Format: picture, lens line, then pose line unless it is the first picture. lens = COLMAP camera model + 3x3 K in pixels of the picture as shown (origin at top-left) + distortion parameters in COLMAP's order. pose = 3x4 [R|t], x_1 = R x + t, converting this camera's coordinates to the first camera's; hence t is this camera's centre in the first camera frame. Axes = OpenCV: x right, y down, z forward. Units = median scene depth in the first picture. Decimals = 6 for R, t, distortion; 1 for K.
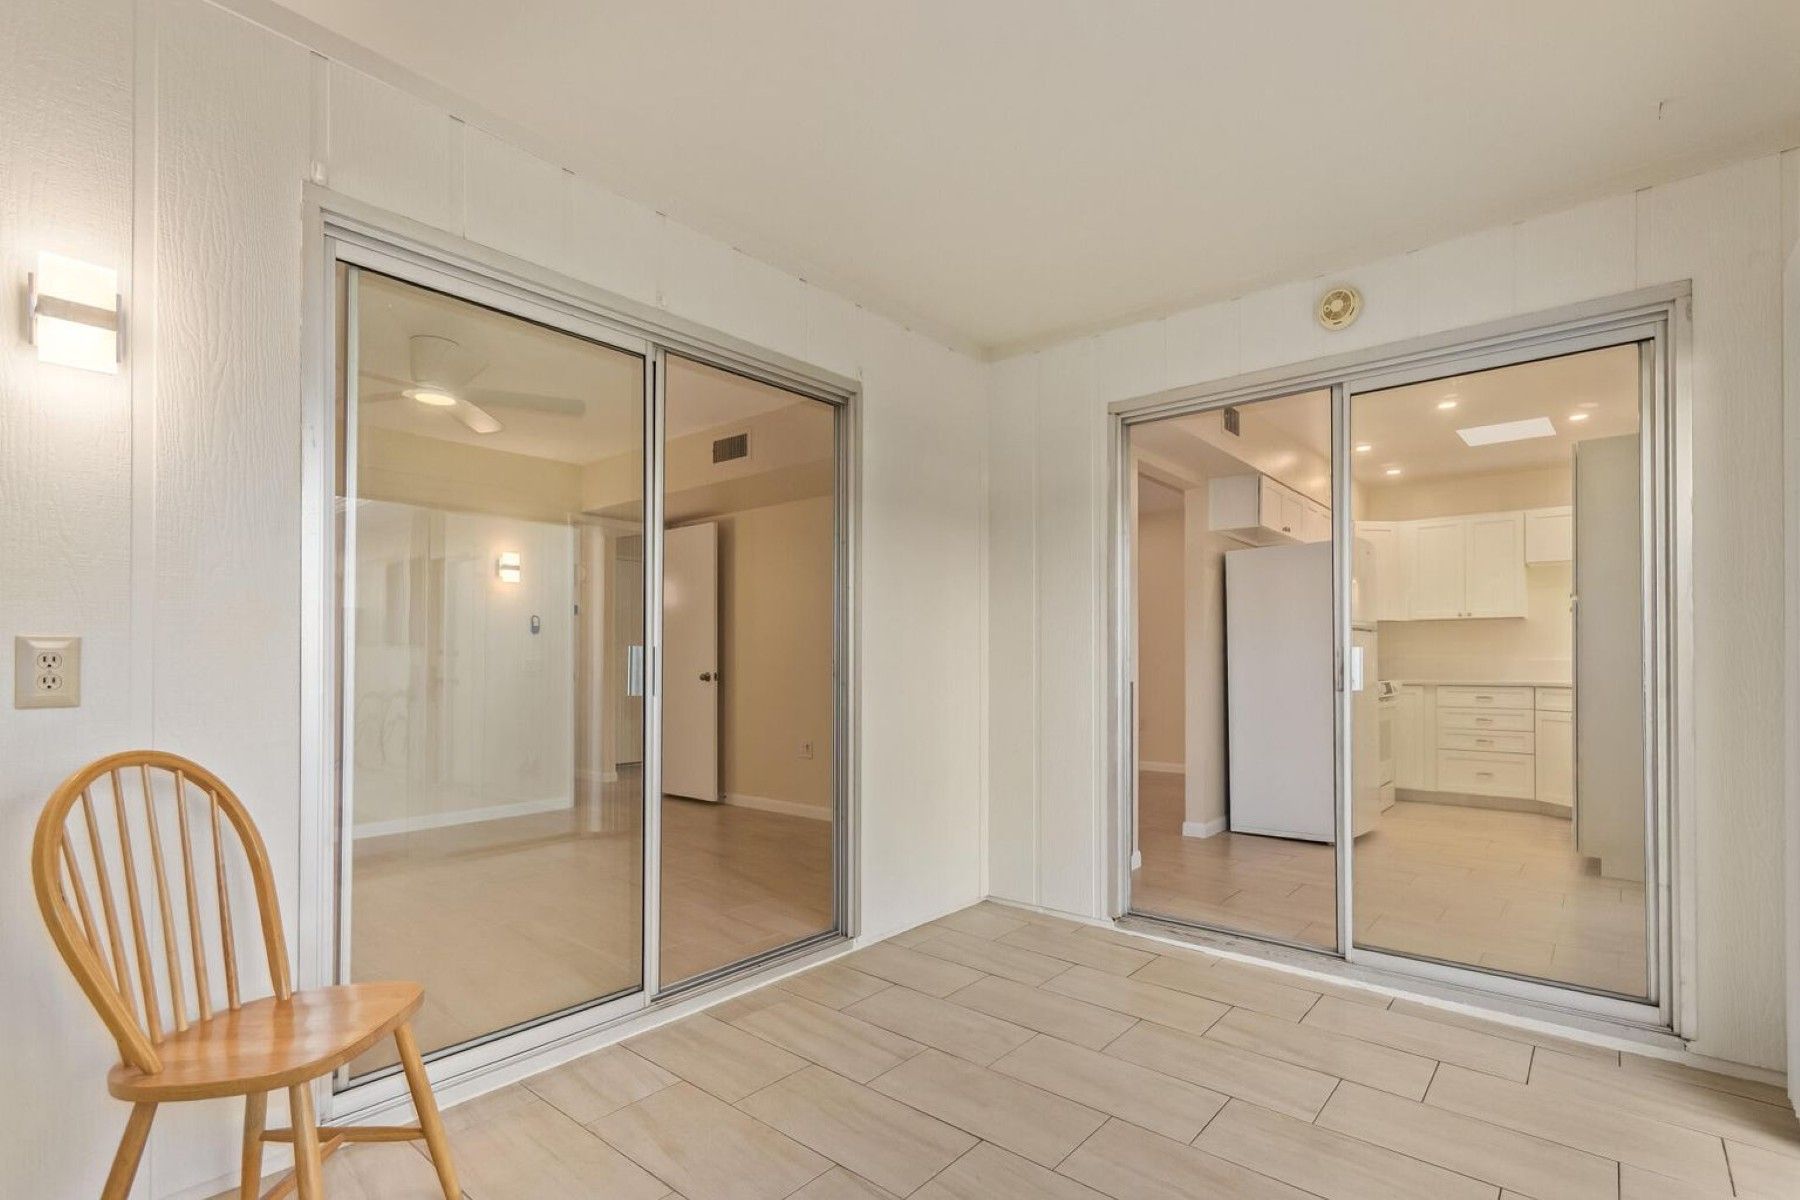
lens RADIAL K [[841.5, 0, 920.2], [0, 841.5, 656.9], [0, 0, 1]] dist [0.000851, 0.000568]
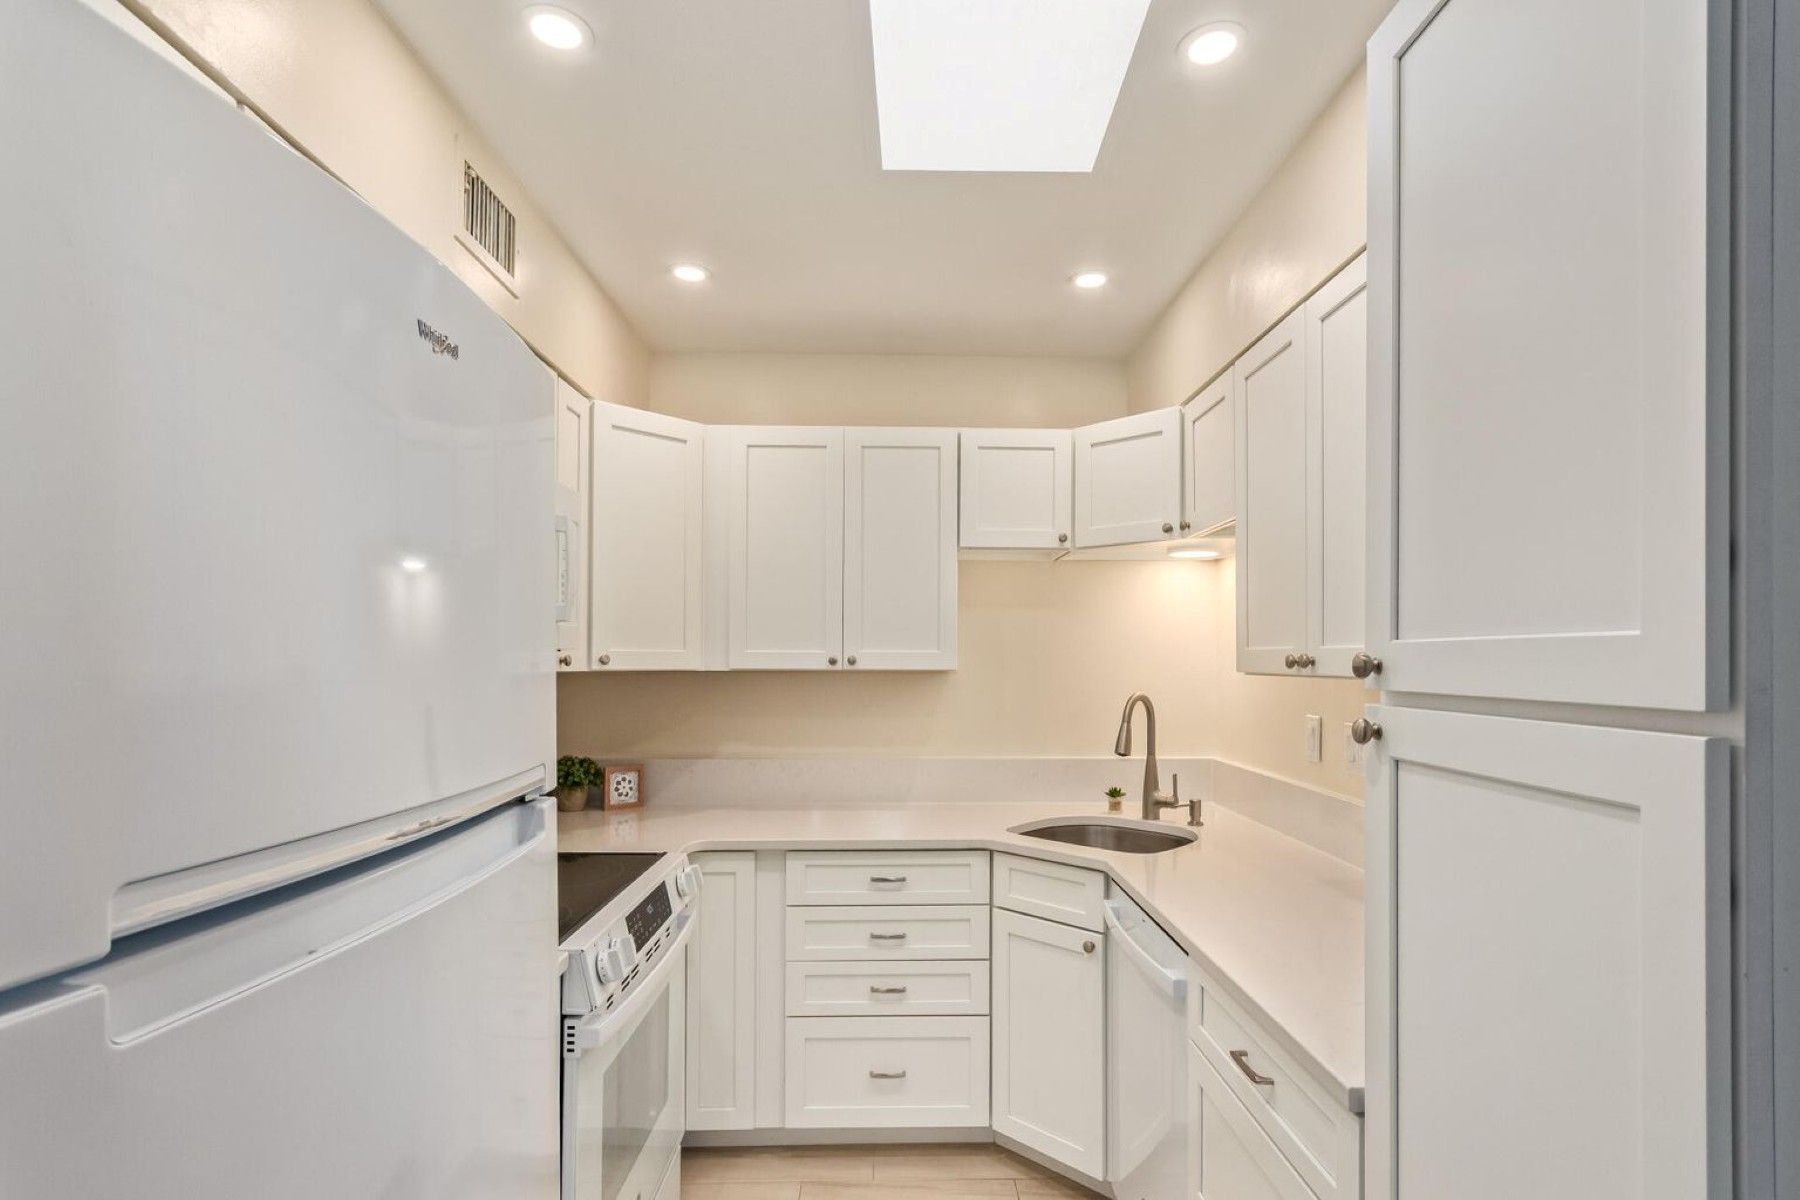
lens RADIAL K [[829.7, 0, 940.6], [0, 829.7, 684.6], [0, 0, 1]] dist [0.000132, 0.000187]
pose [[0.747585, -0.013373, 0.664032, 0.422818], [-0.007102, 0.999579, 0.028126, -0.052207], [-0.664129, -0.025742, 0.747175, 0.681694]]
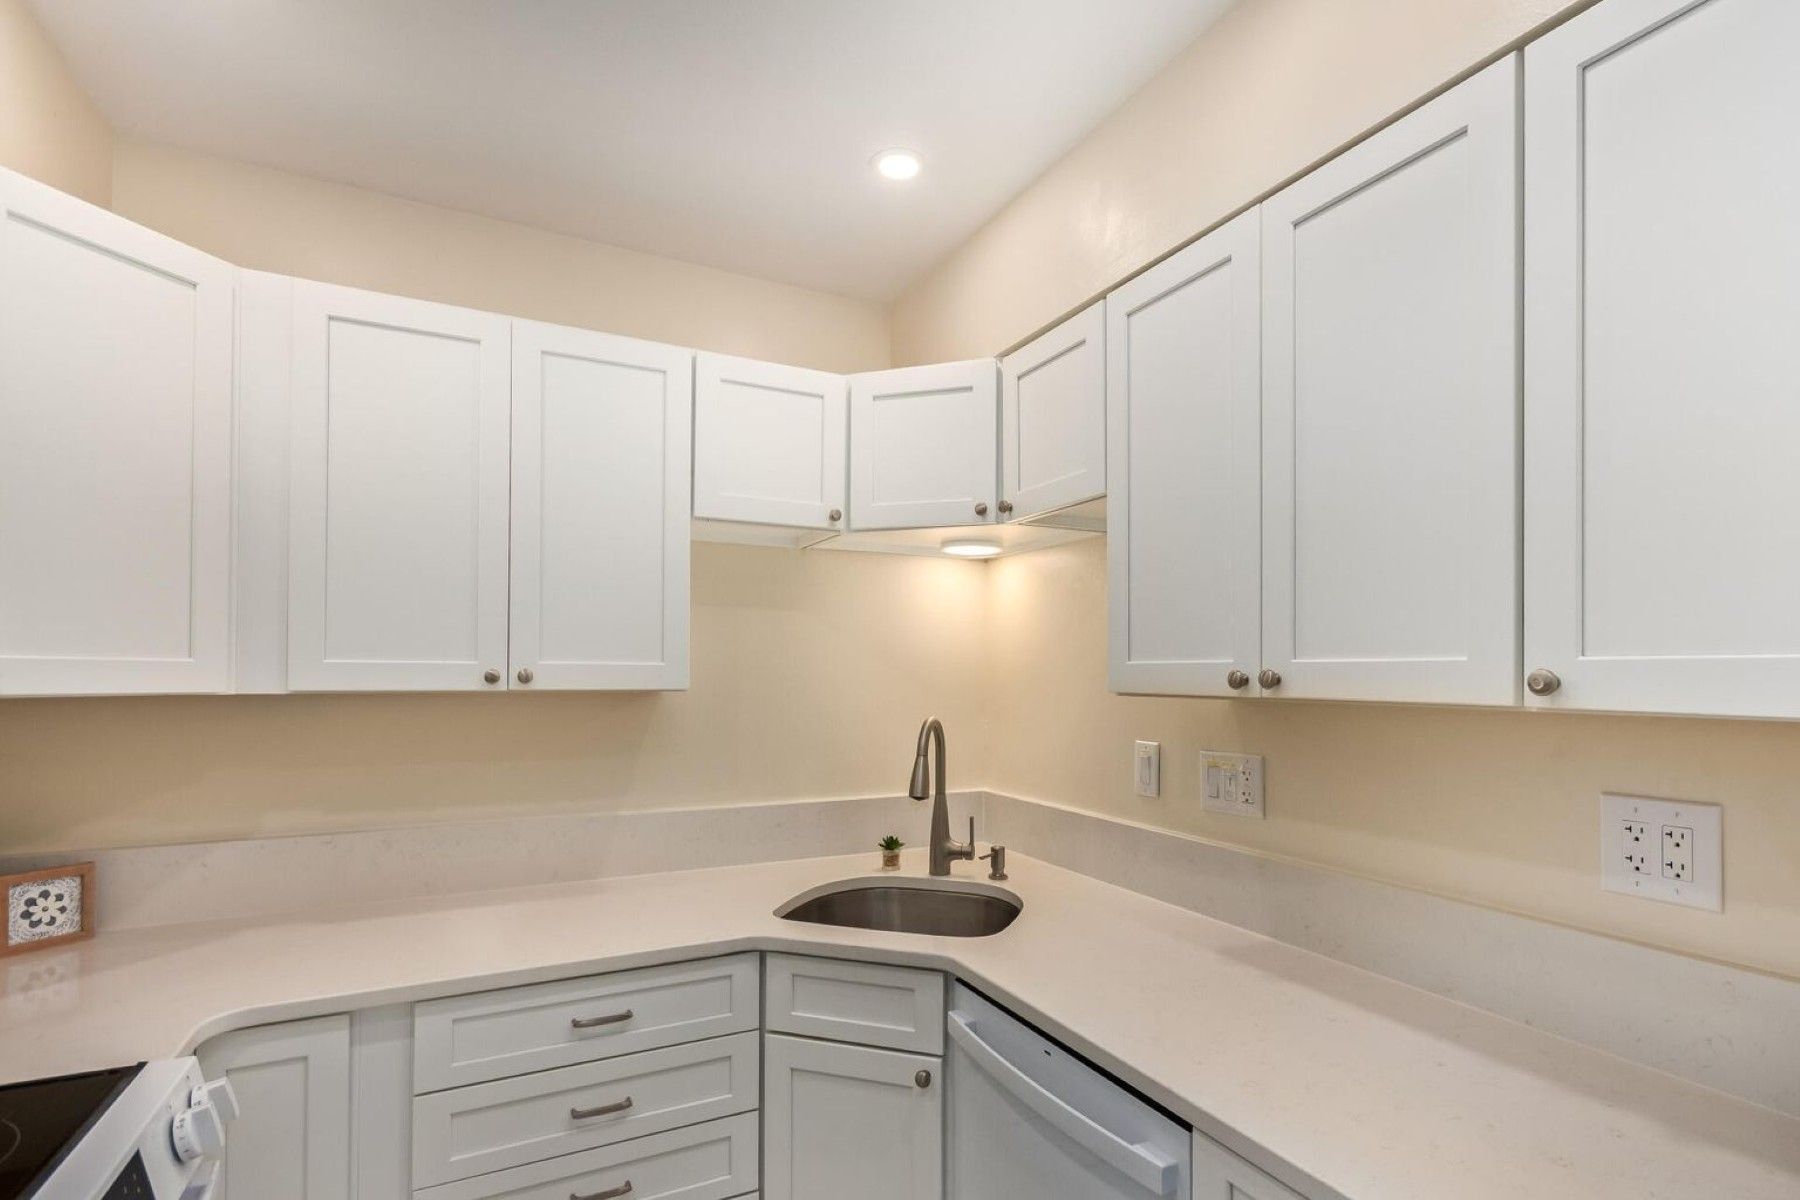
lens RADIAL K [[857.2, 0, 968.6], [0, 857.2, 682.3], [0, 0, 1]] dist [-0.001687, 0.000156]
pose [[0.390327, -0.001113, 0.920676, 0.467196], [-0.007317, 0.999964, 0.004311, -0.052721], [-0.920647, -0.008419, 0.390305, 0.783039]]
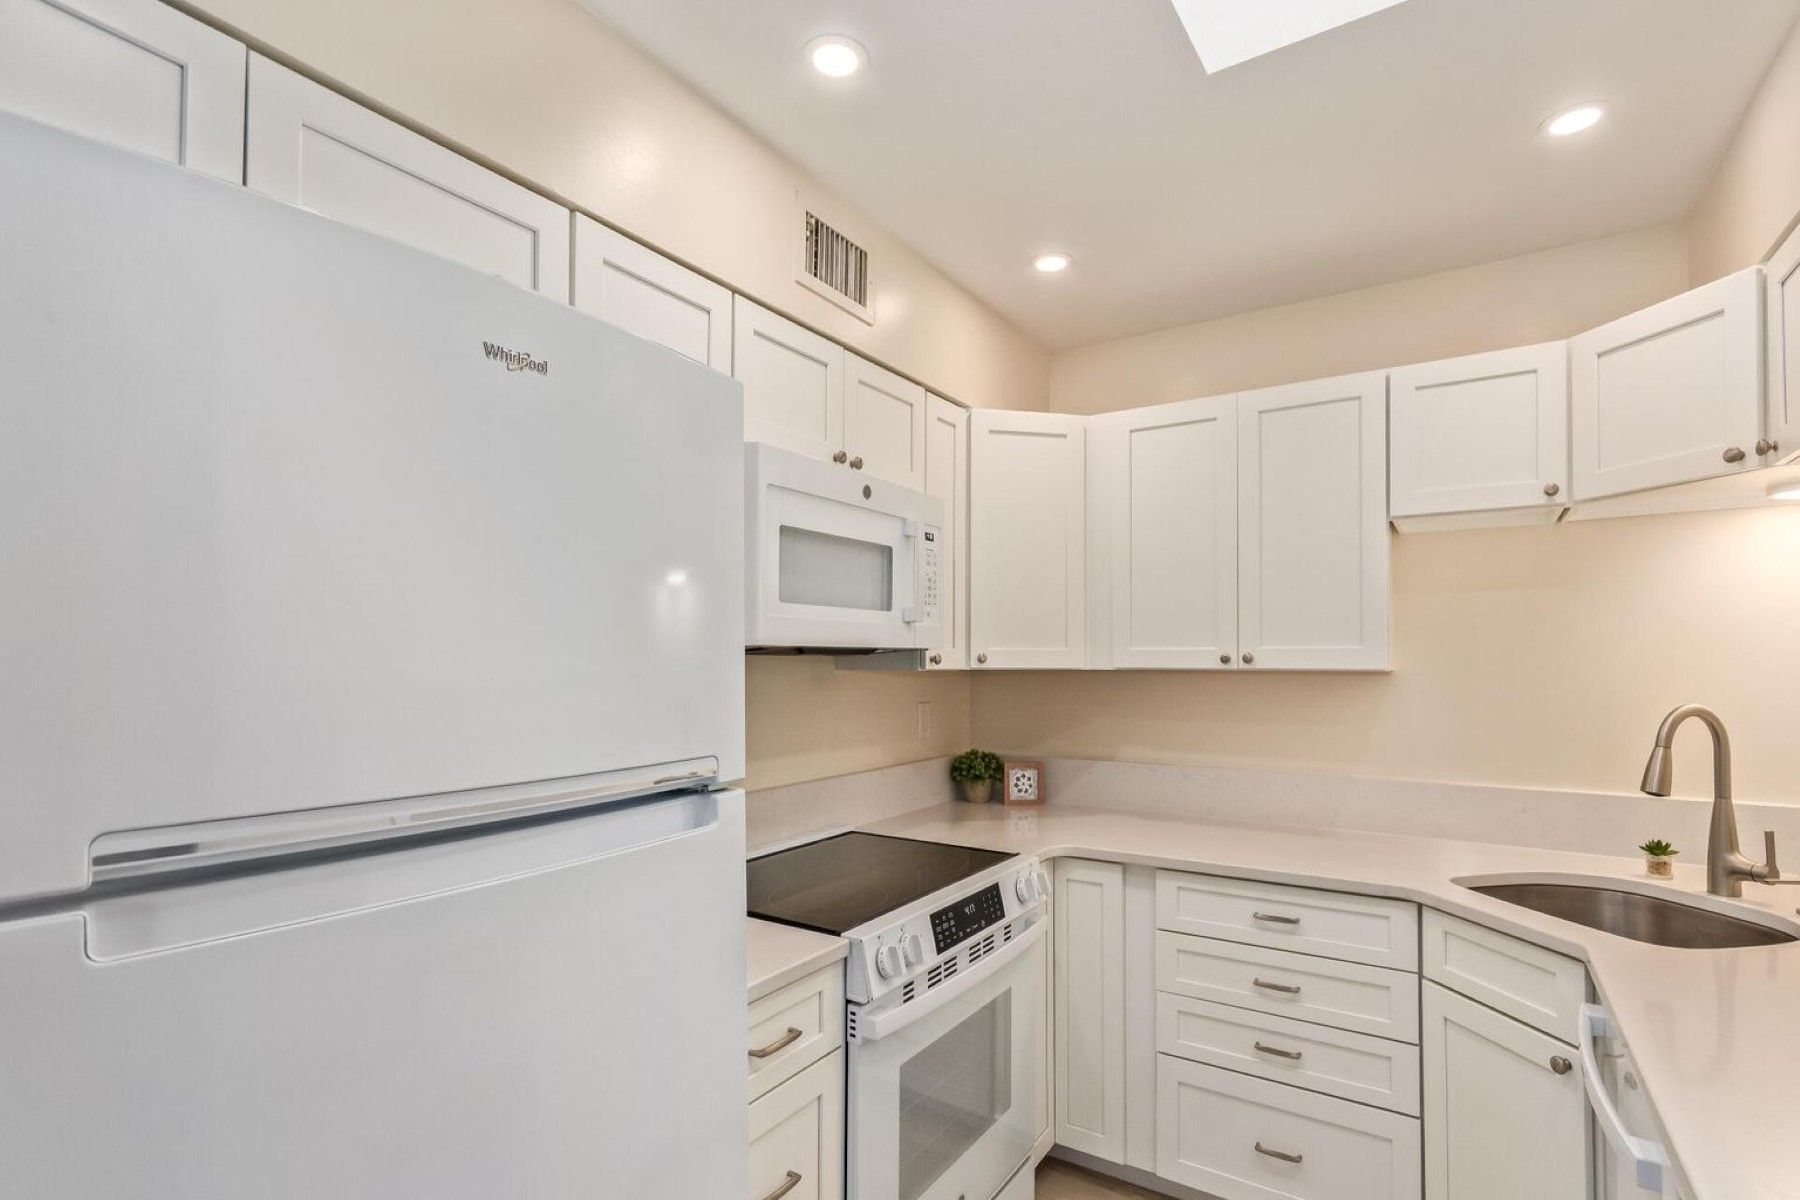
lens RADIAL K [[831.7, 0, 933.4], [0, 831.7, 670.6], [0, 0, 1]] dist [0.001946, 0.001116]
pose [[0.990638, 0.002072, 0.136500, 0.481196], [-0.003970, 0.999899, 0.013638, -0.051412], [-0.136458, -0.014052, 0.990546, 0.681795]]
